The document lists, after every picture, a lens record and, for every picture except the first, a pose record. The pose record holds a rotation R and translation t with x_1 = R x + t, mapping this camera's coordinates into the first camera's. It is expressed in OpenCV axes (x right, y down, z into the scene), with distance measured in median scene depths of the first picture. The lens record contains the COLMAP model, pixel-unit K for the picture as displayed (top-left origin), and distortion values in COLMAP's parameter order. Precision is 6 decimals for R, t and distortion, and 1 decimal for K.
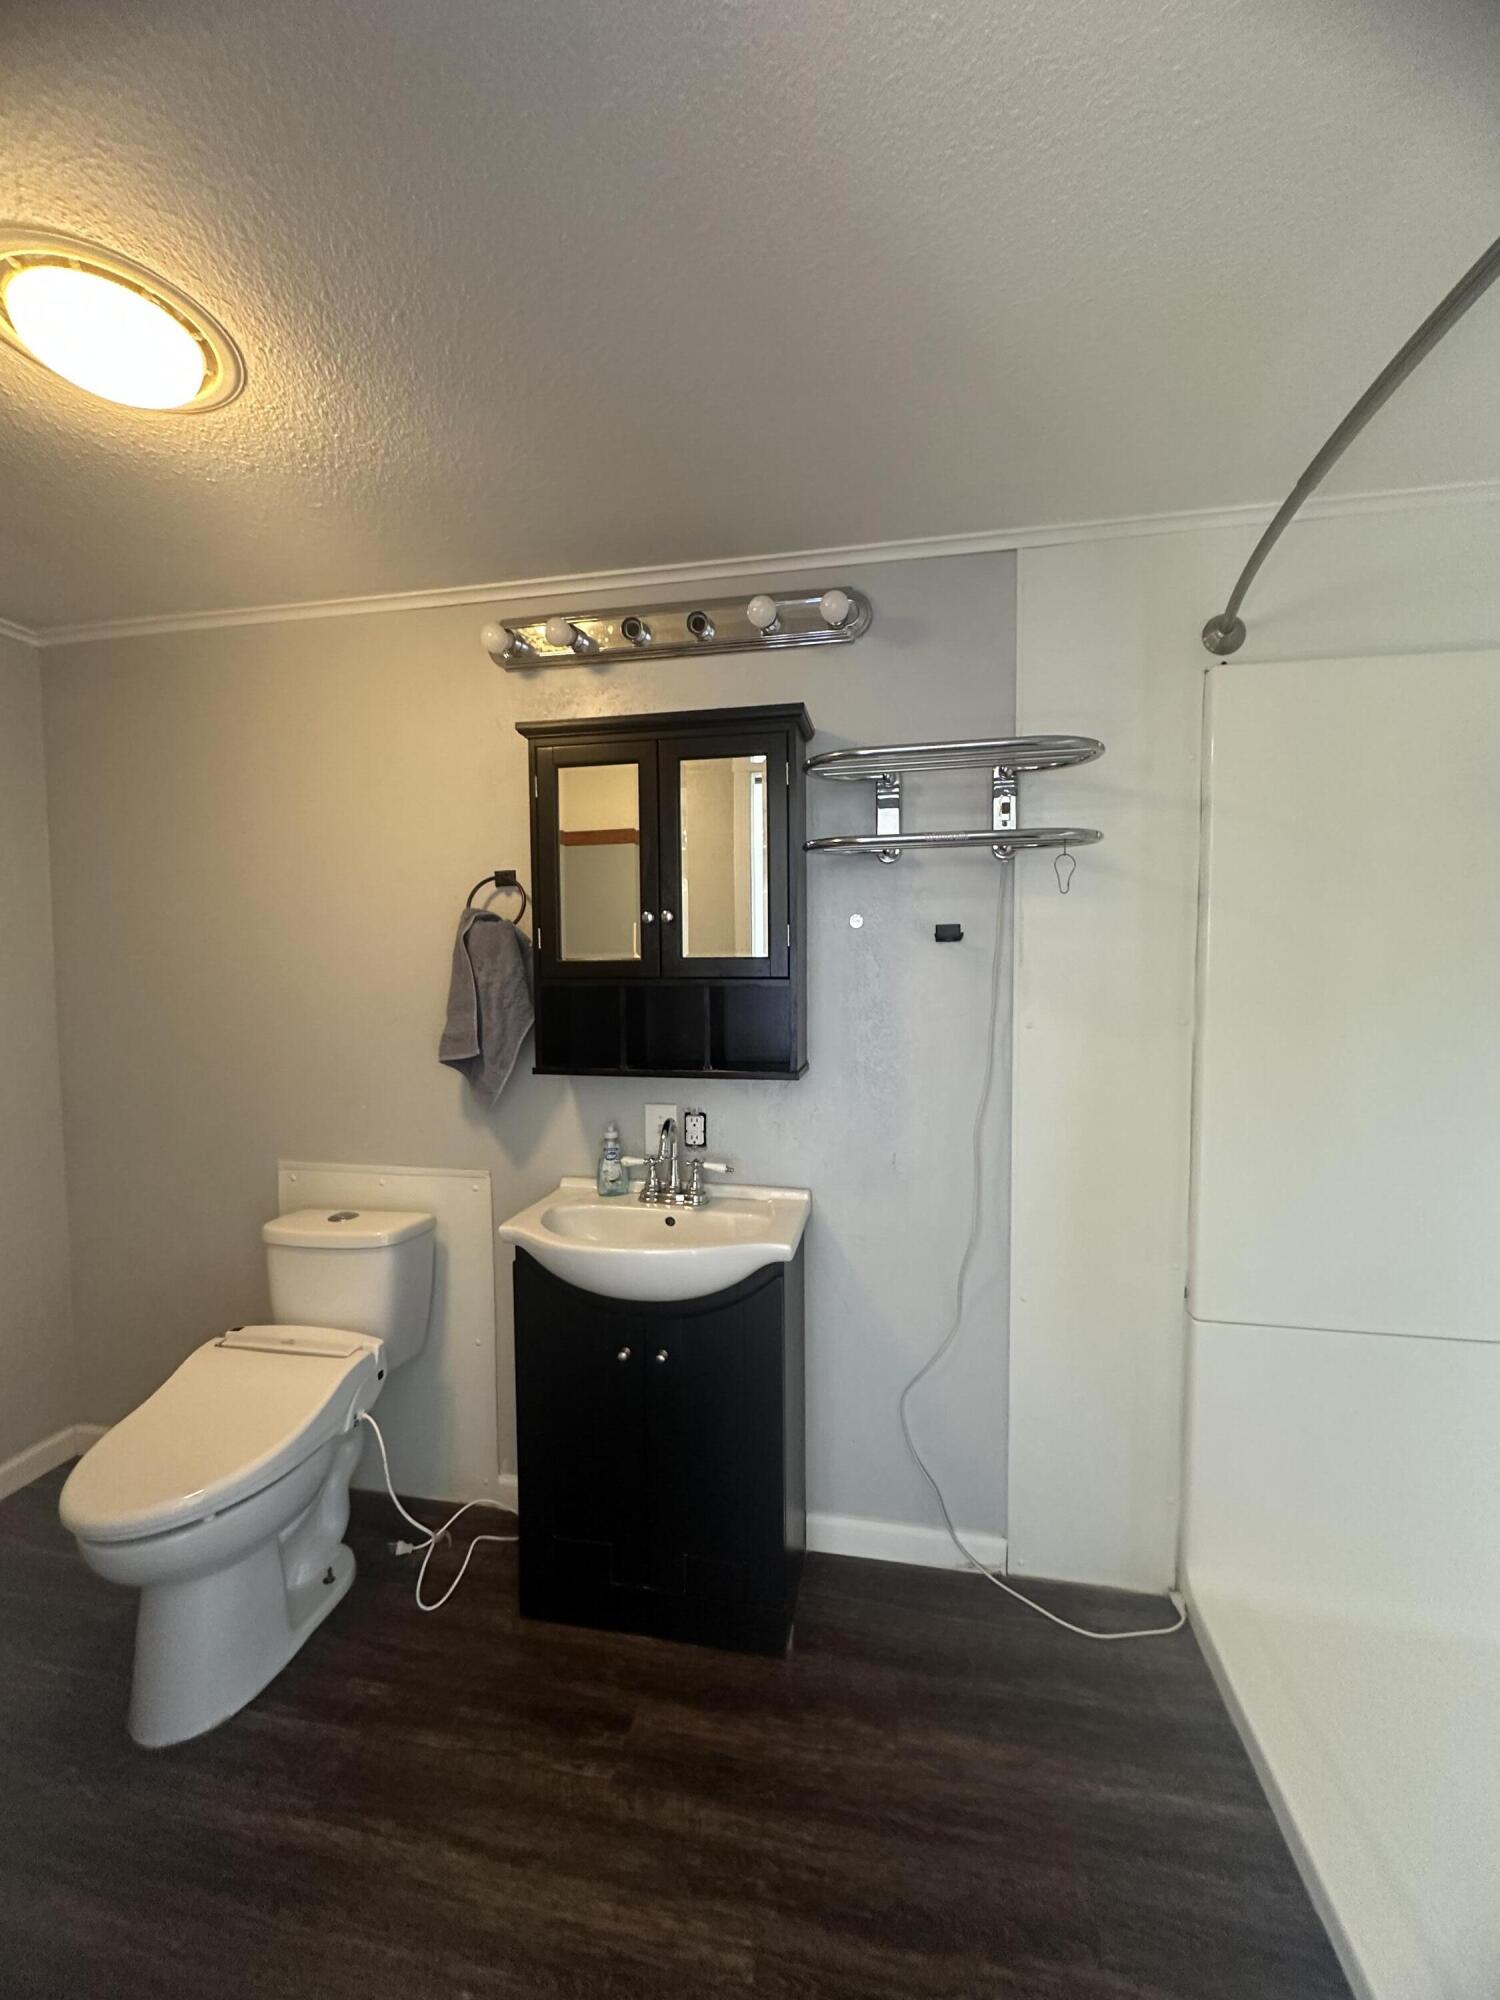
lens RADIAL K [[795.6, 0, 750.0], [0, 795.6, 1000.0], [0, 0, 1]] dist [-0.004987, 0.000995]
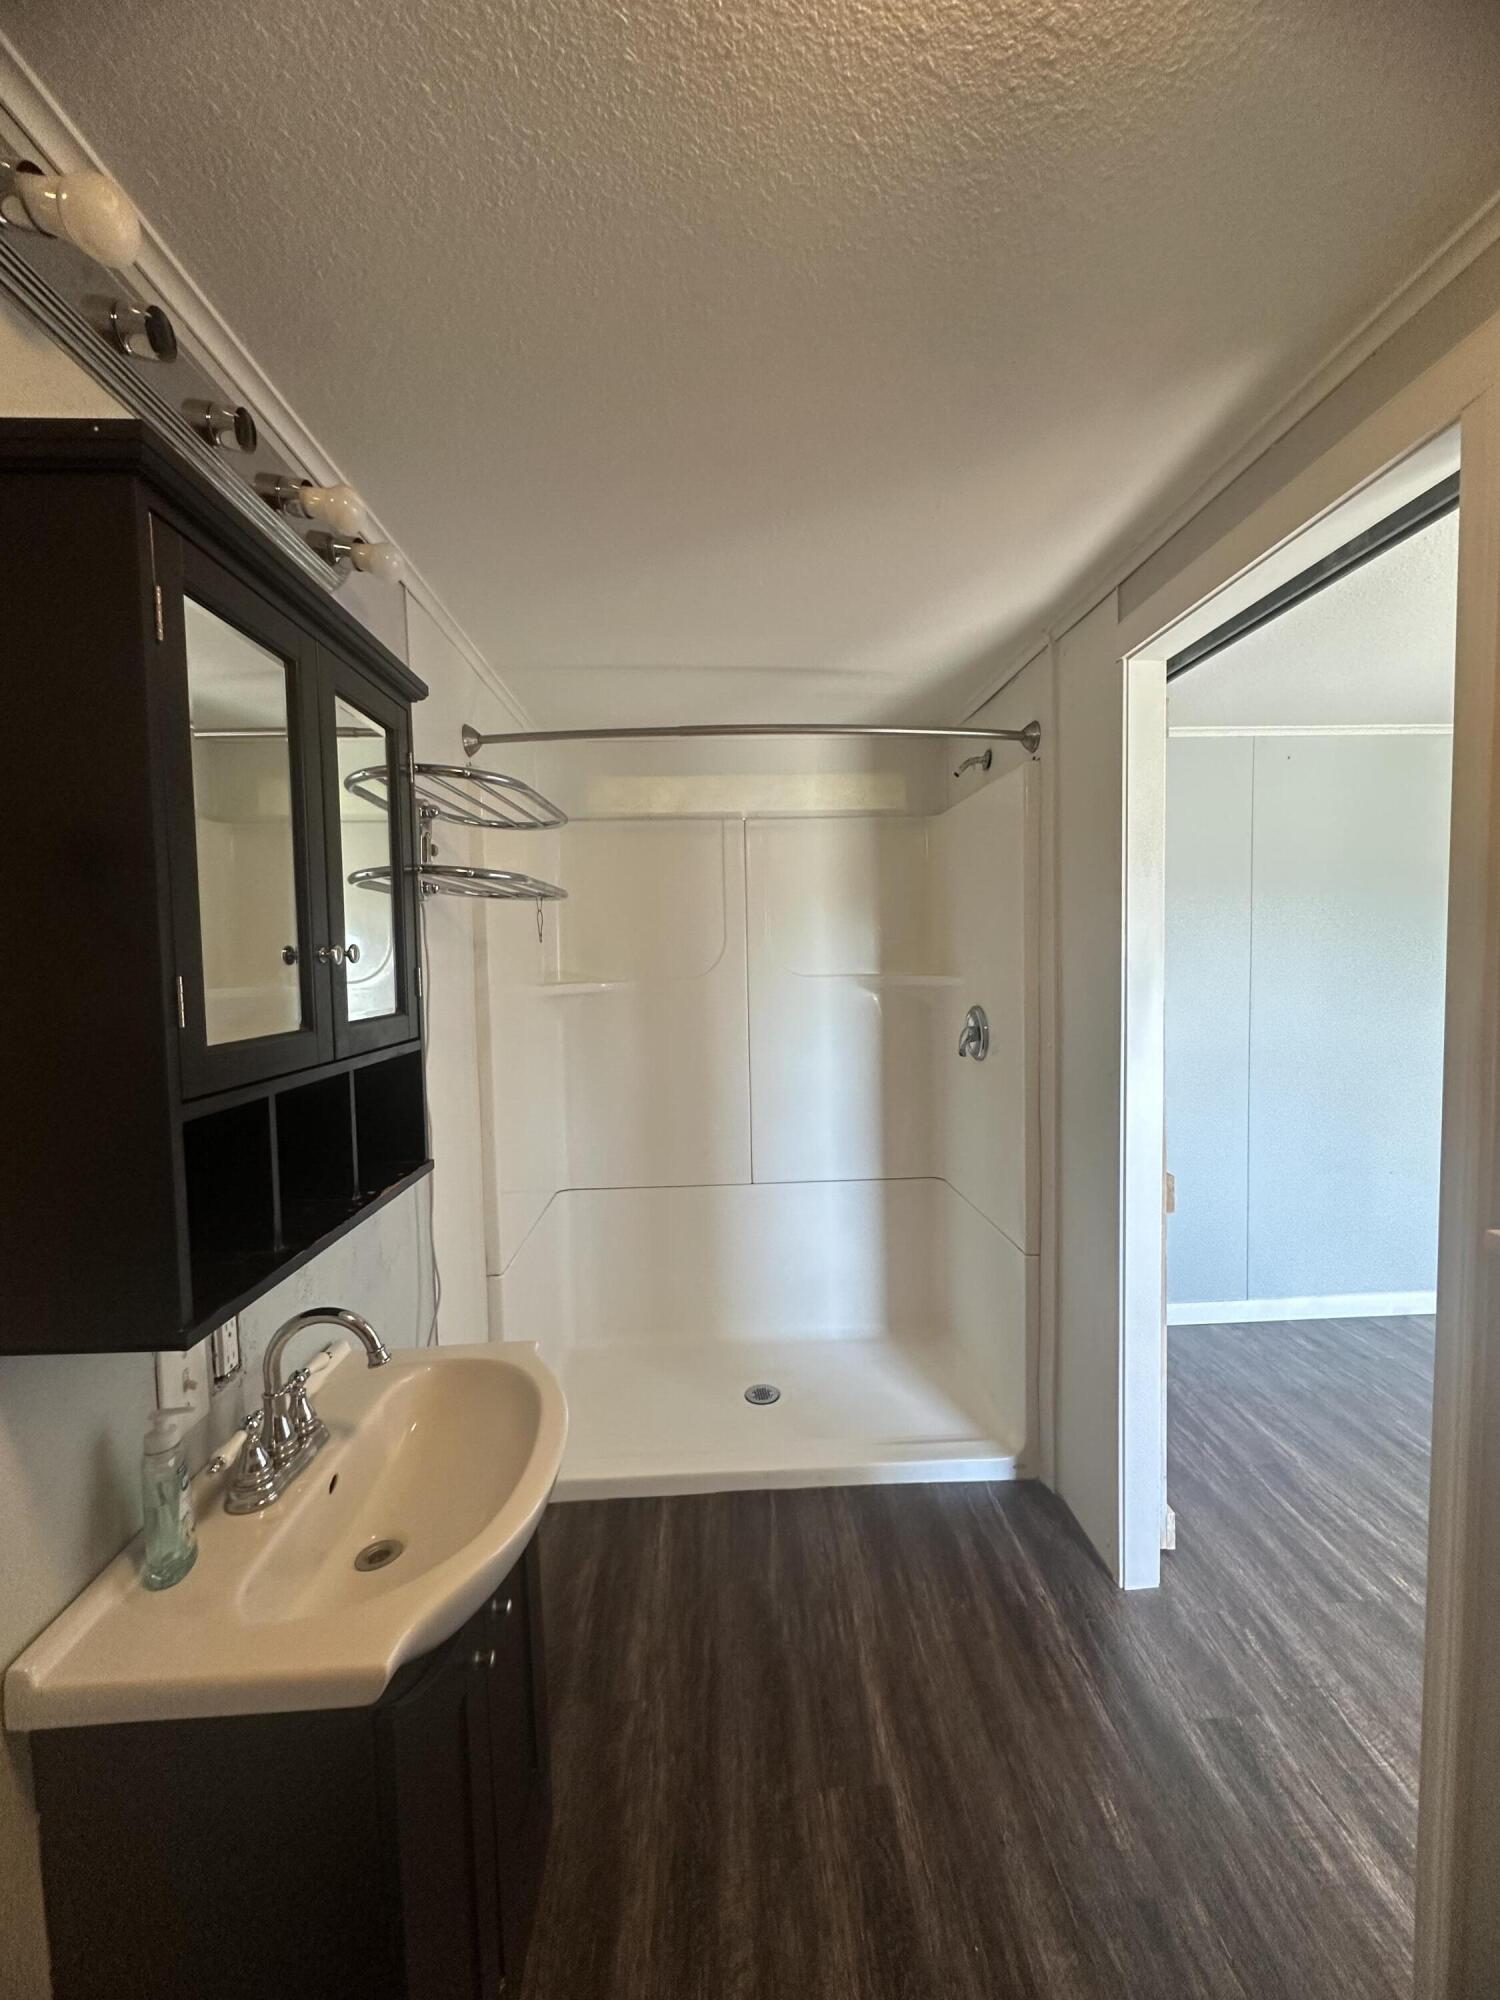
lens RADIAL K [[795.6, 0, 750.0], [0, 795.6, 1000.0], [0, 0, 1]] dist [-0.004987, 0.000995]
pose [[-0.227876, -0.043052, 0.972738, -0.988147], [0.070562, 0.995665, 0.060597, -0.111819], [-0.971130, 0.082447, -0.223850, 1.125610]]
